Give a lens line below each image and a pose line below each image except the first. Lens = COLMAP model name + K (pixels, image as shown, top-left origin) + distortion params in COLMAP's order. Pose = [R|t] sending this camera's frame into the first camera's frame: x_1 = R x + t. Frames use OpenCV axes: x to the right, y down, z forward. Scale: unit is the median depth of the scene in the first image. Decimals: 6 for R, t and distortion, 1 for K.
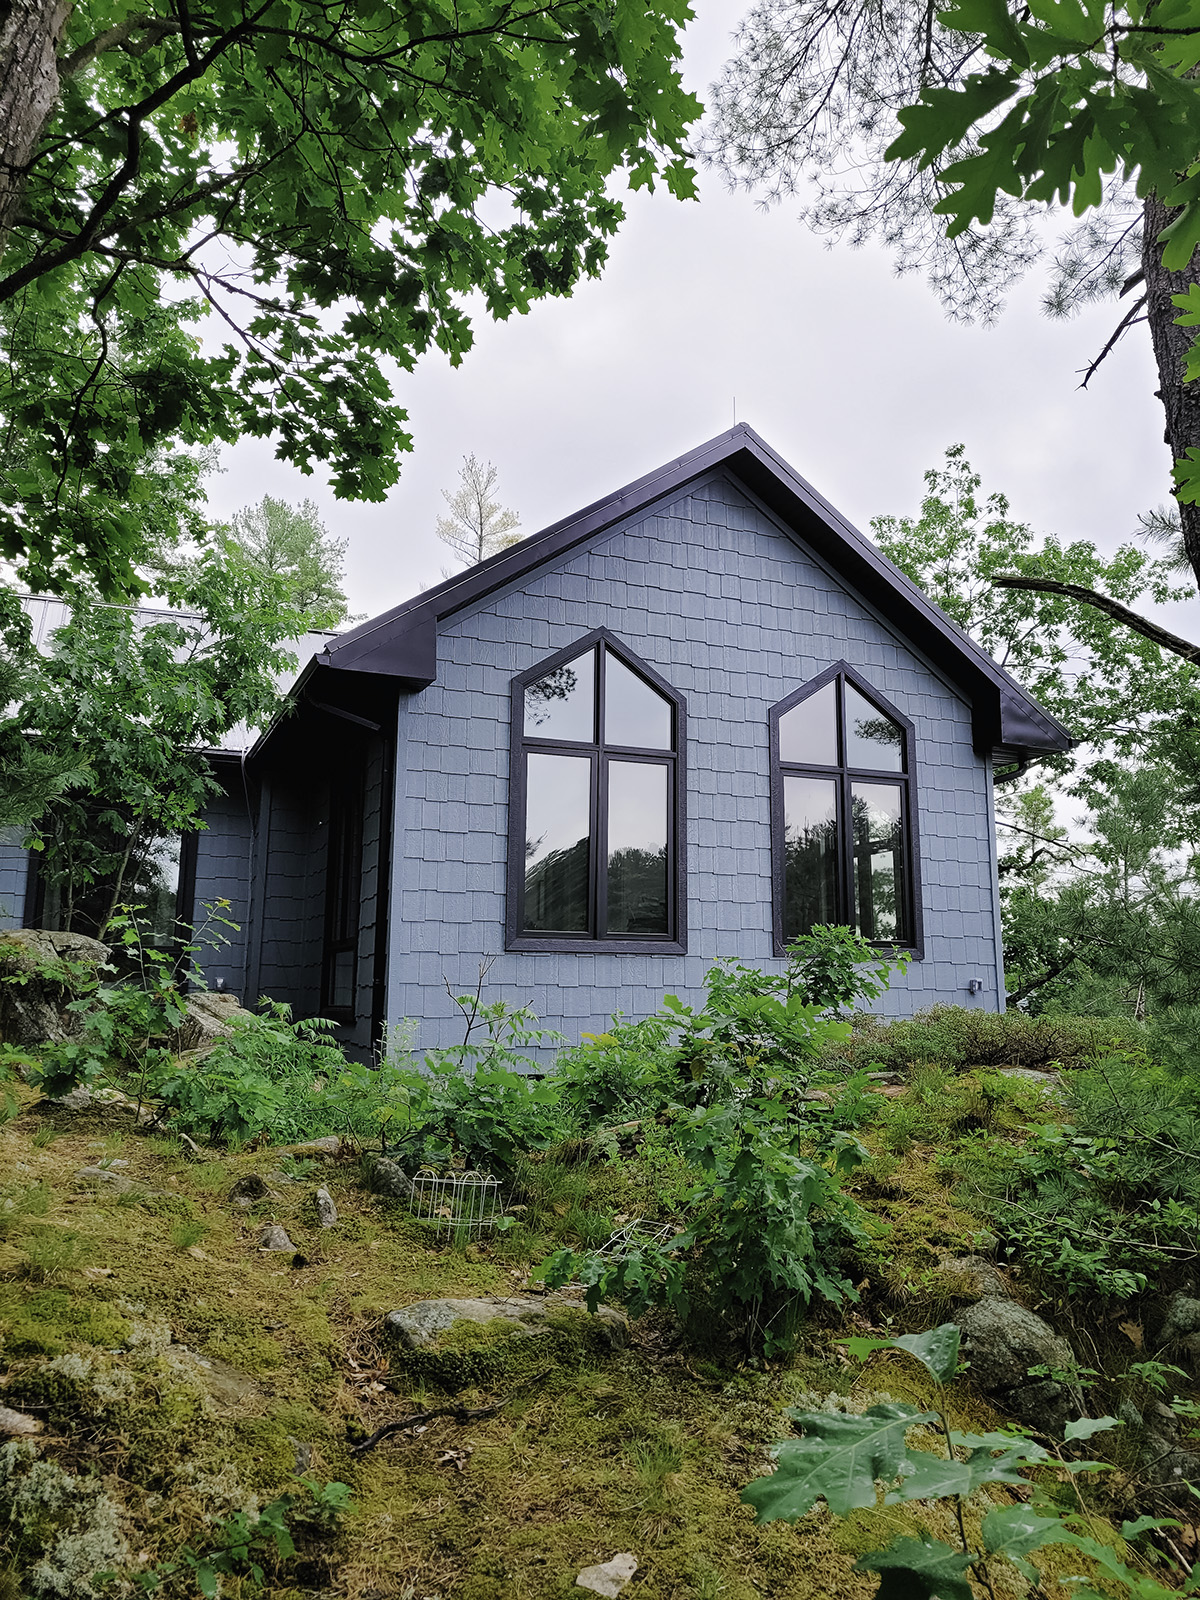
lens RADIAL K [[1202.9, 0, 600.5], [0, 1202.9, 799.9], [0, 0, 1]] dist [0.053749, -0.000763]
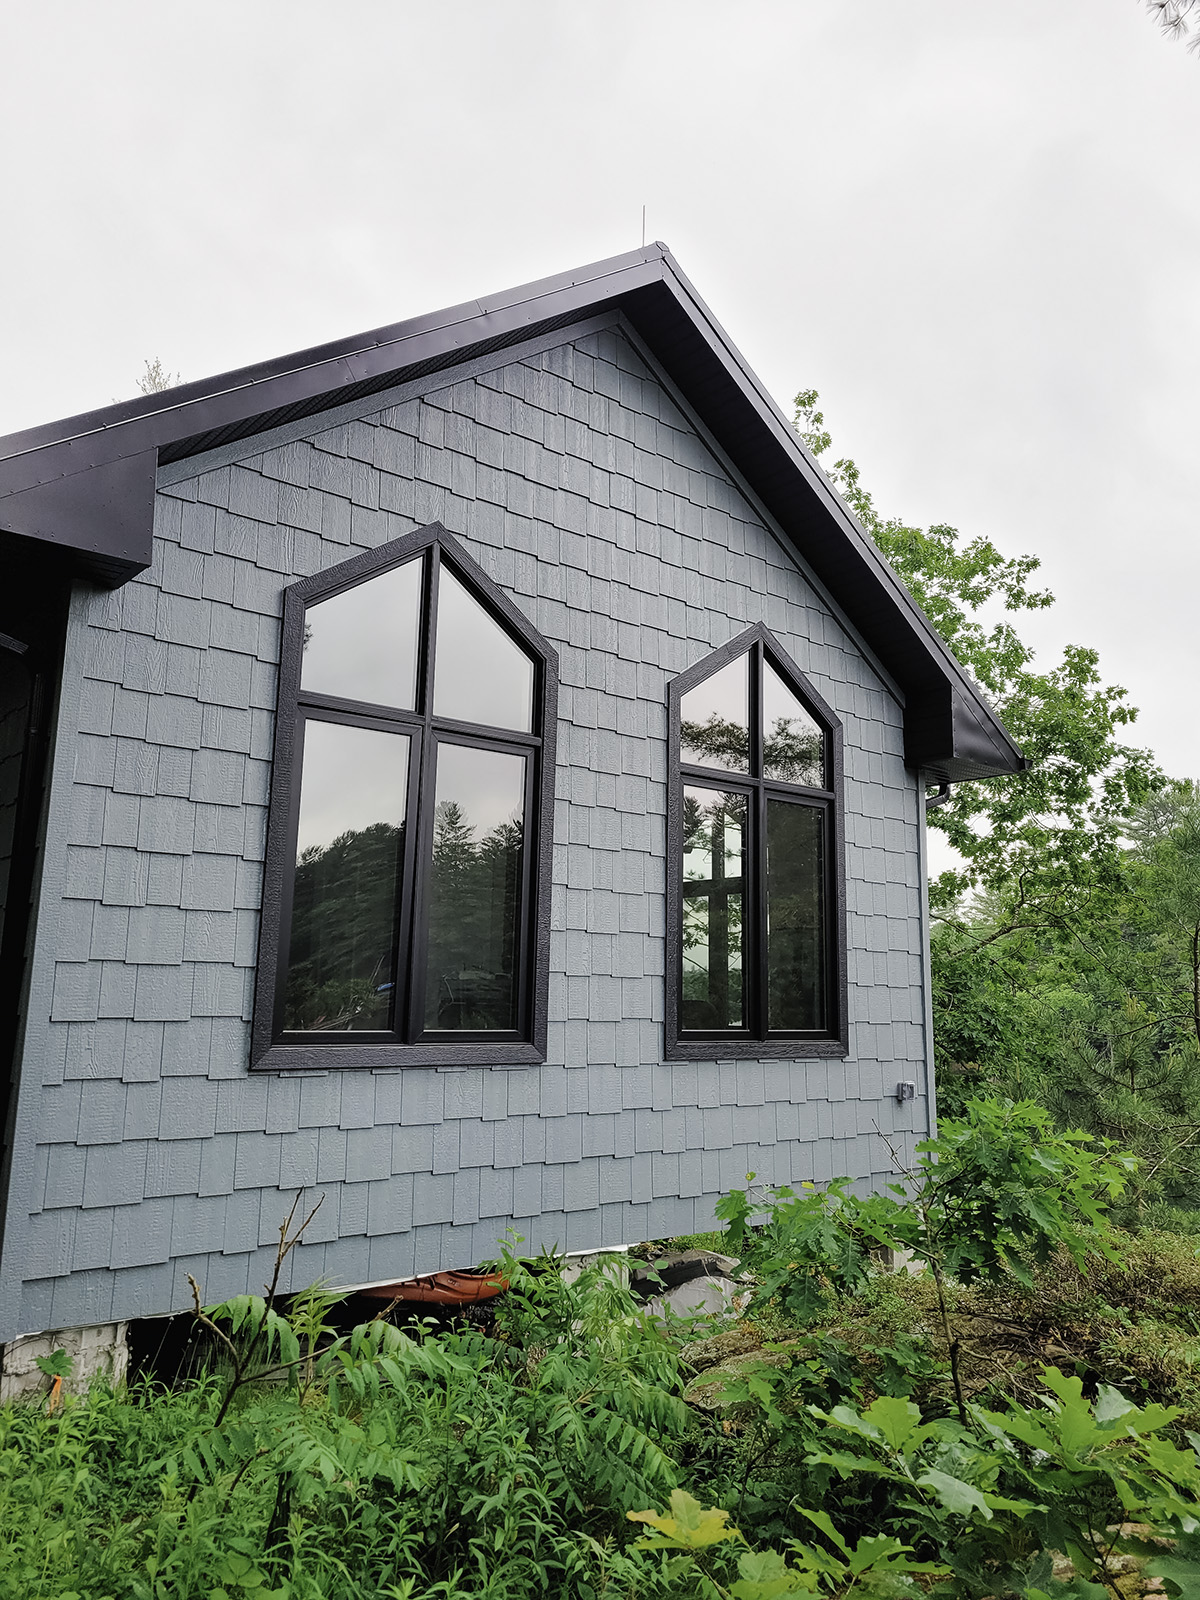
lens RADIAL K [[1202.9, 0, 601.3], [0, 1202.9, 795.4], [0, 0, 1]] dist [0.053749, -0.000763]
pose [[0.960461, 0.059133, 0.272062, -0.075076], [-0.058443, 0.998234, -0.010644, -0.004283], [-0.272211, -0.005677, 0.962221, 0.380249]]
